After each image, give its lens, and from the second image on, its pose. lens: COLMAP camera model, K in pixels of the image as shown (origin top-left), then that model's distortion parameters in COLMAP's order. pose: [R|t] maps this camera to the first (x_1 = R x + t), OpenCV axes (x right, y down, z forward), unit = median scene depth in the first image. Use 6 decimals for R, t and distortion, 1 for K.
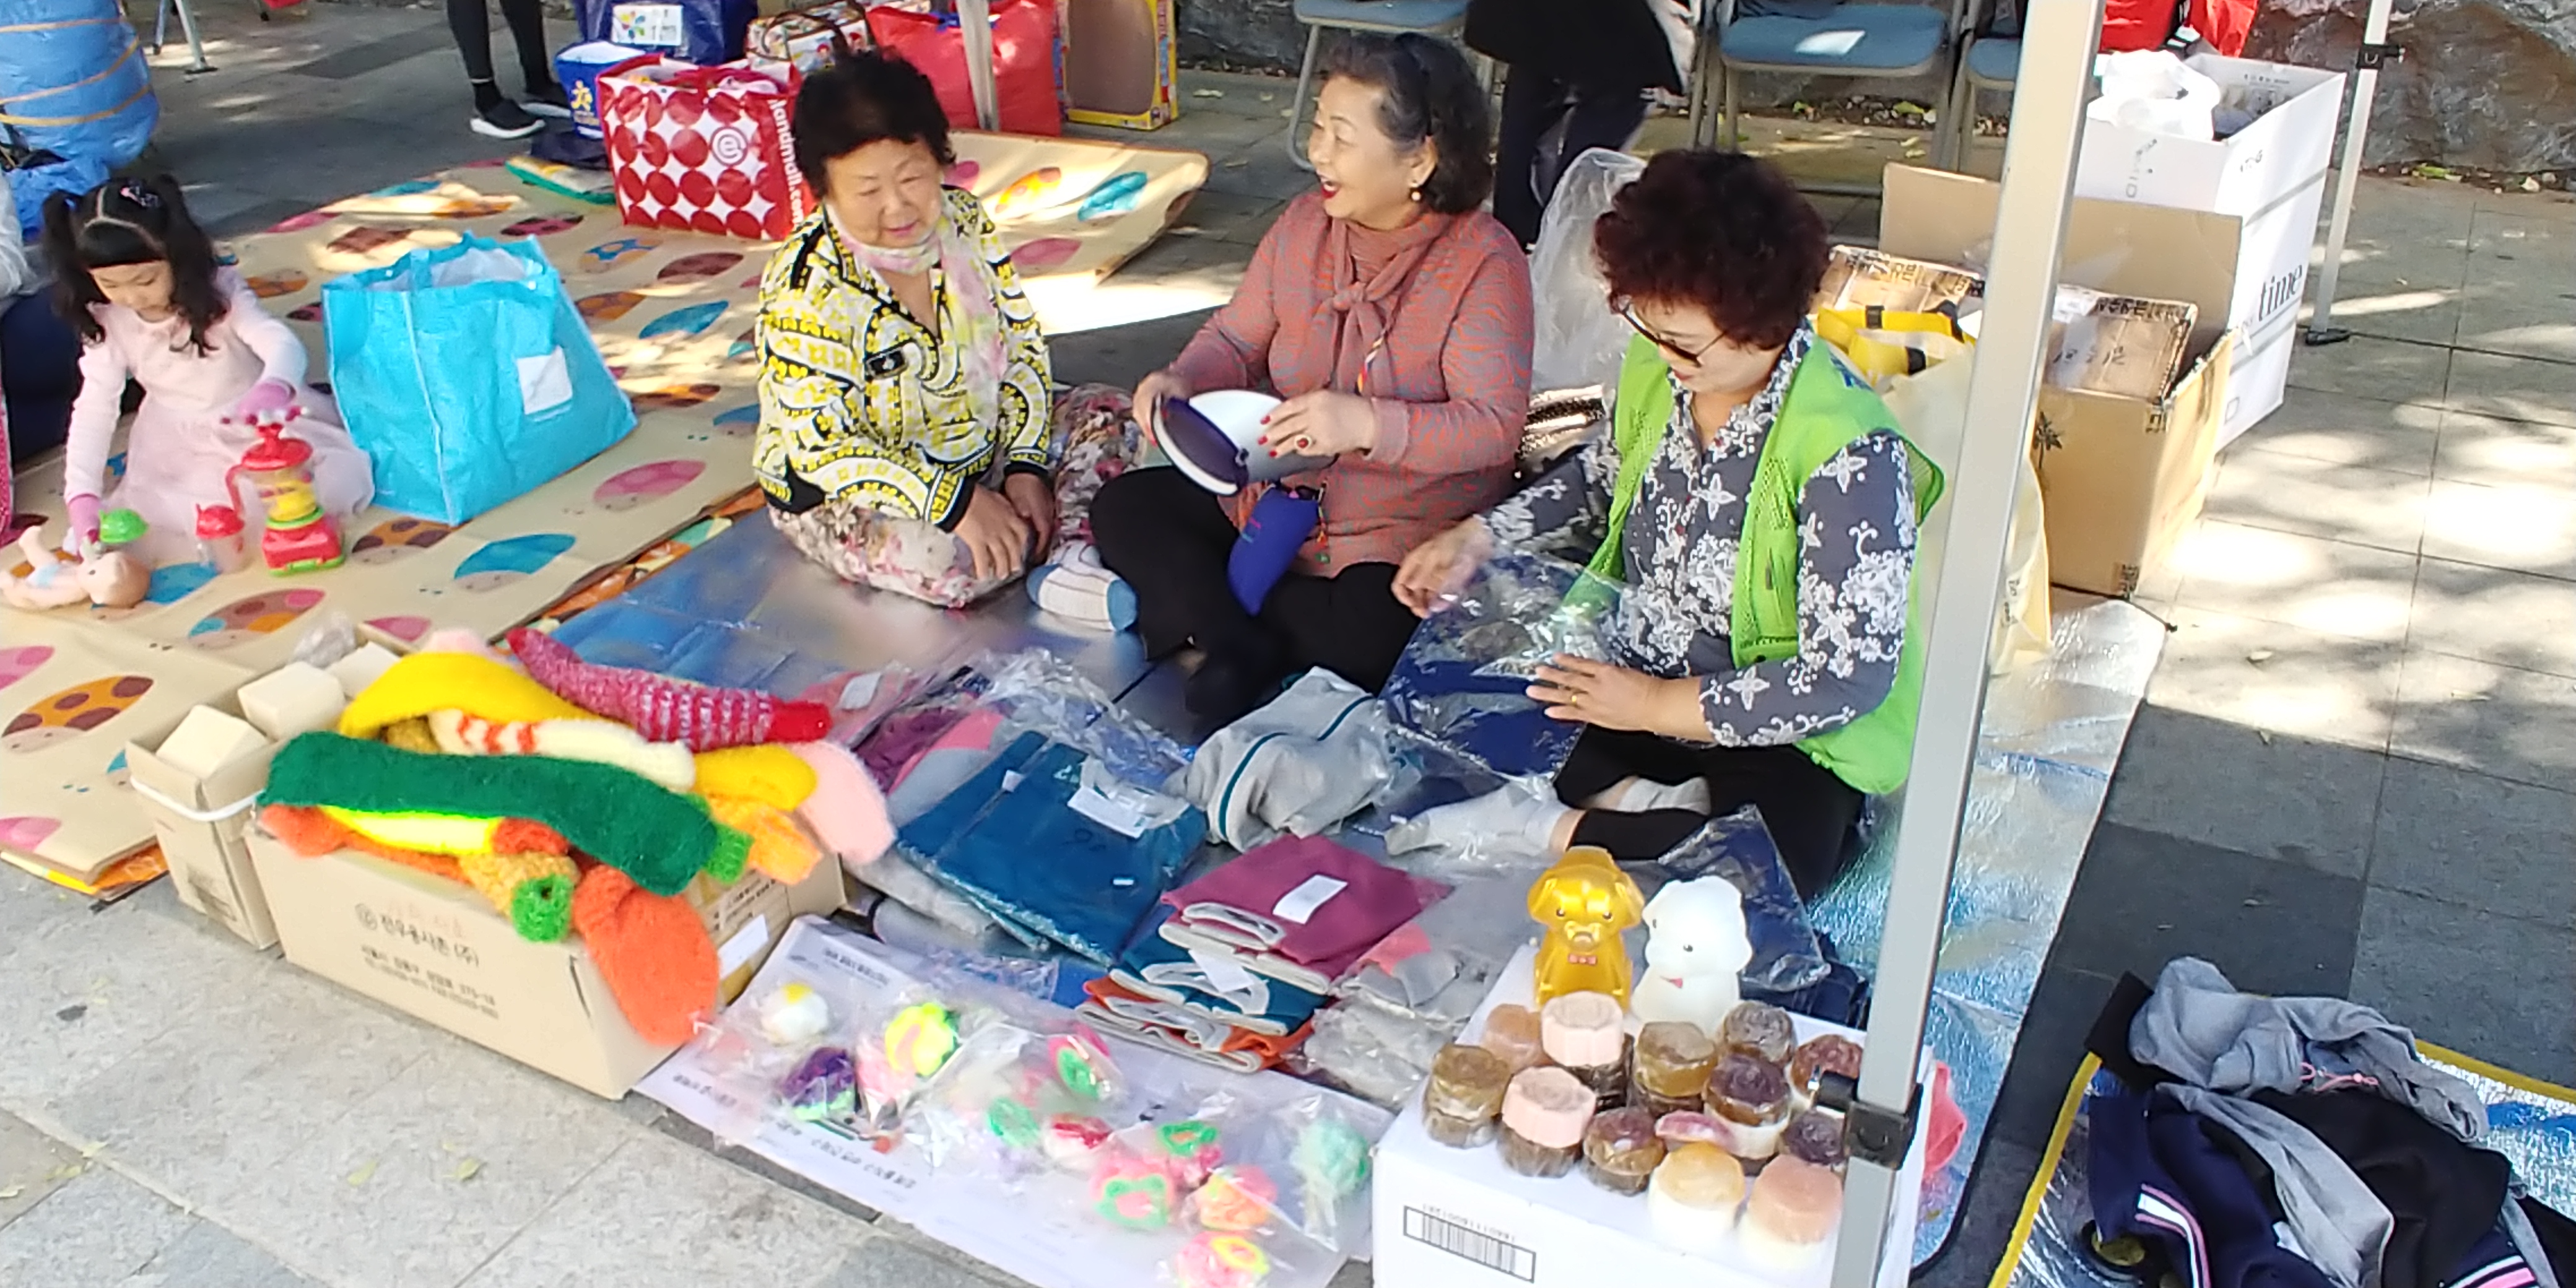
lens RADIAL K [[2062.3, 0, 1283.8], [0, 2062.3, 640.6], [0, 0, 1]] dist [-0.052858, -0.006180]
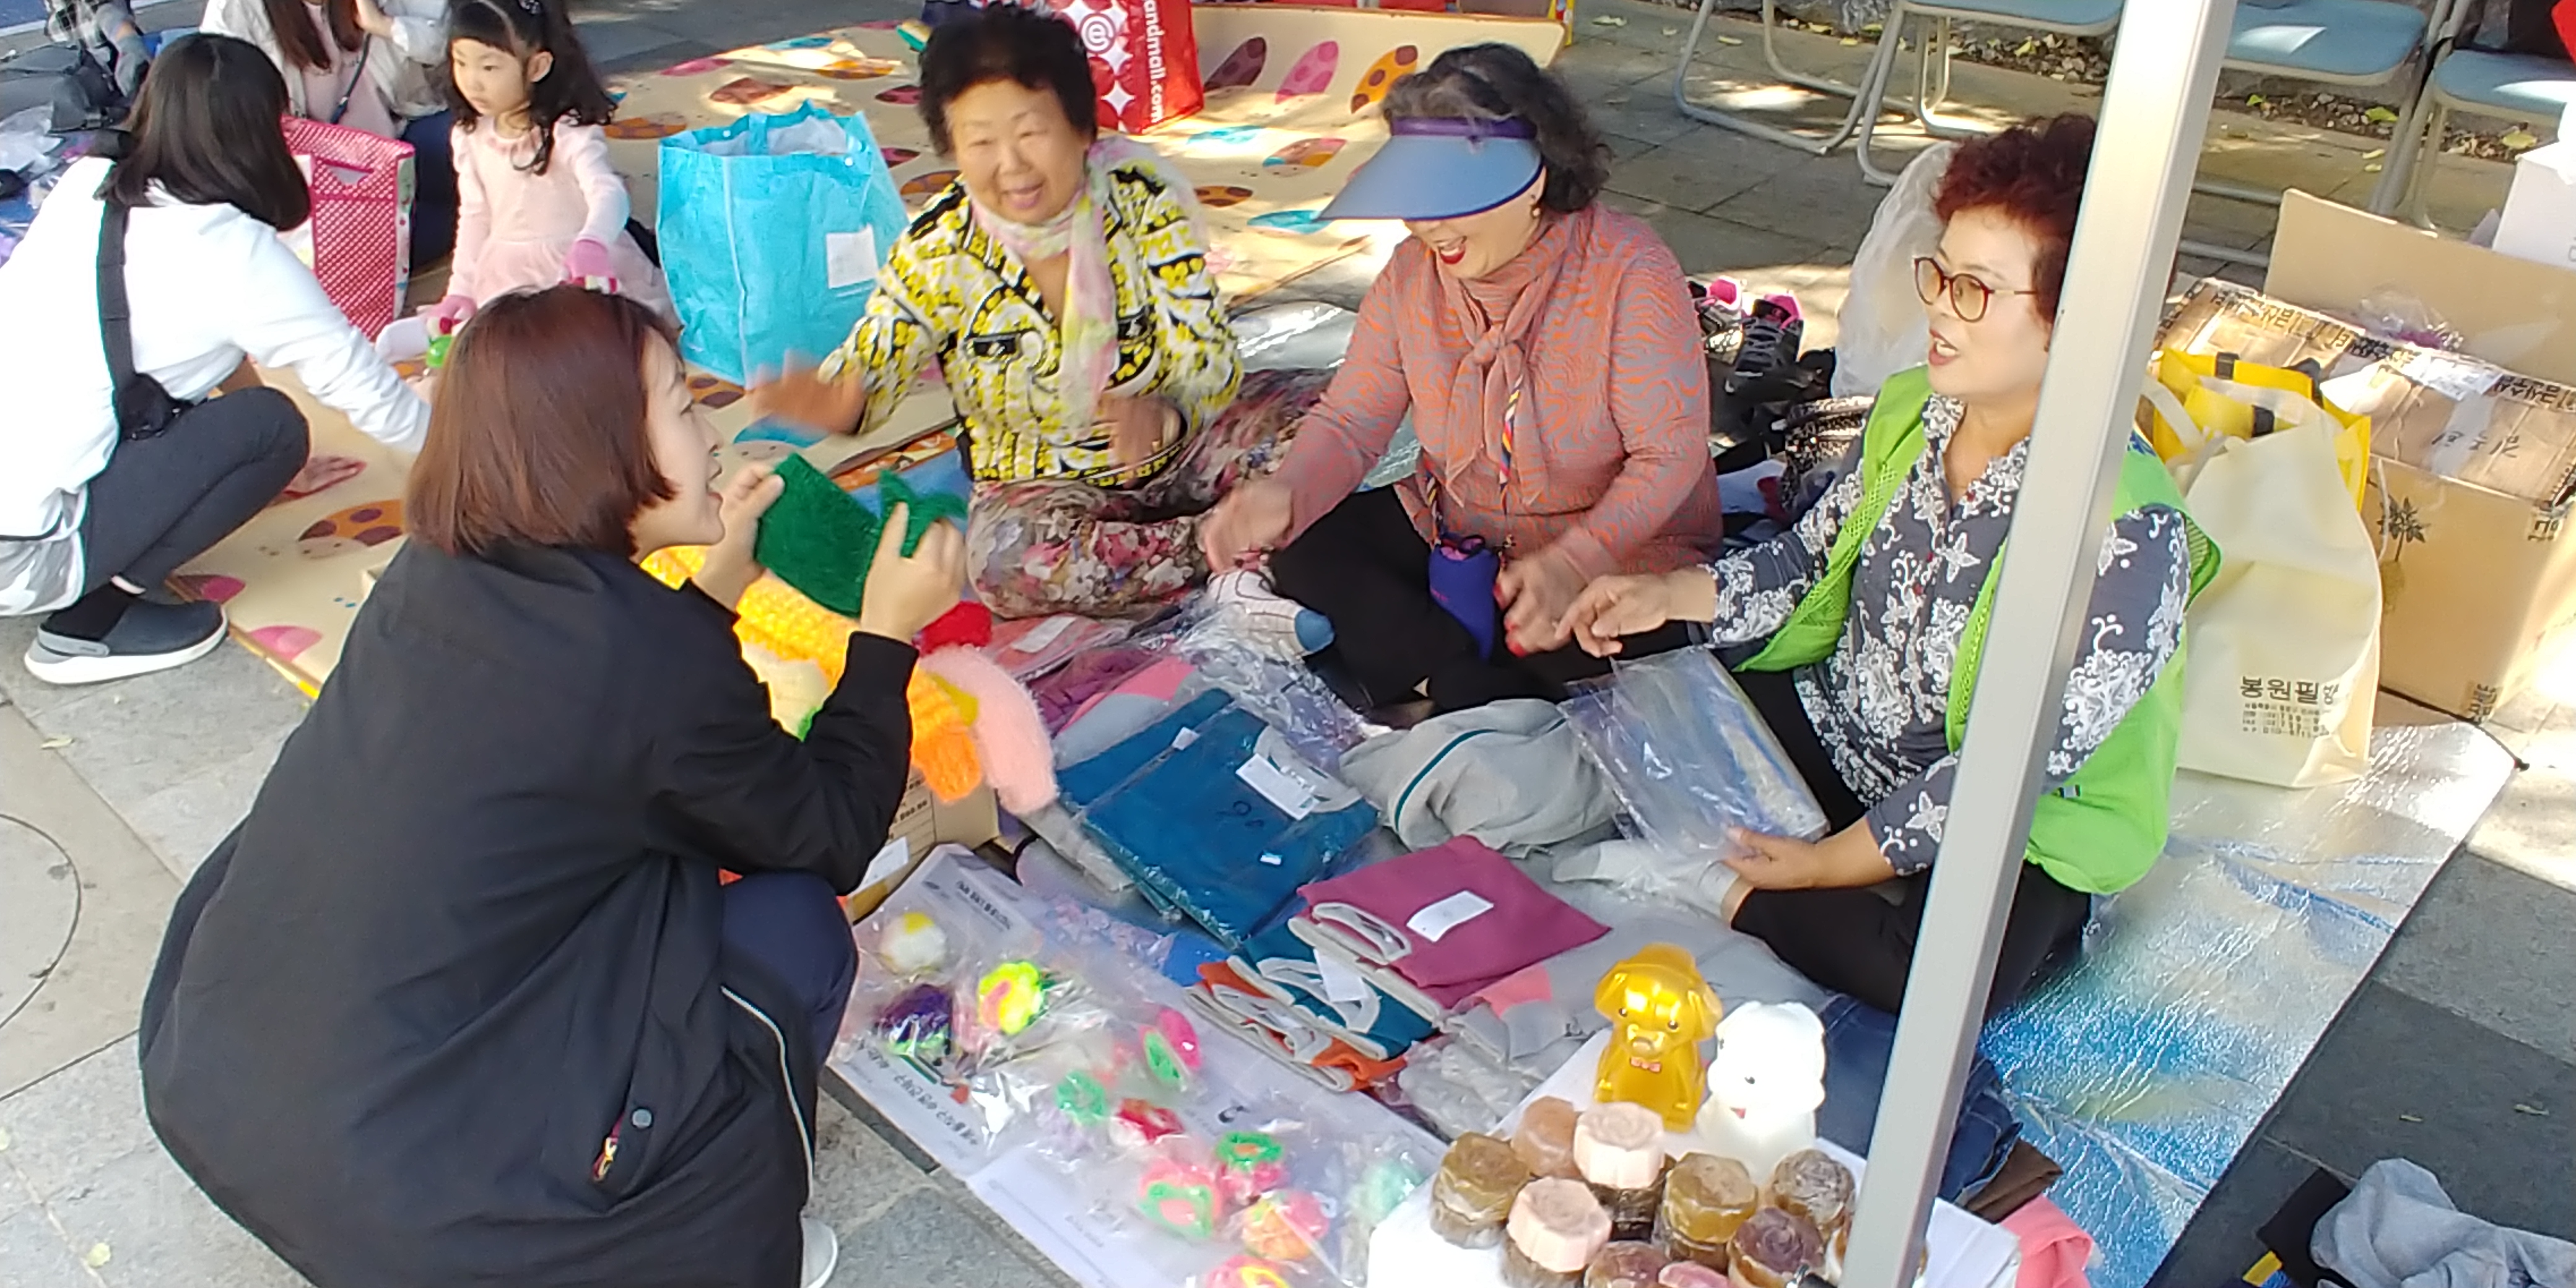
lens RADIAL K [[2062.3, 0, 1290.5], [0, 2062.3, 652.2], [0, 0, 1]] dist [-0.052858, -0.006180]
pose [[0.969403, 0.150039, -0.194284, 0.102375], [-0.139138, 0.987889, 0.068673, -0.047206], [0.202234, -0.039539, 0.978539, 0.062347]]
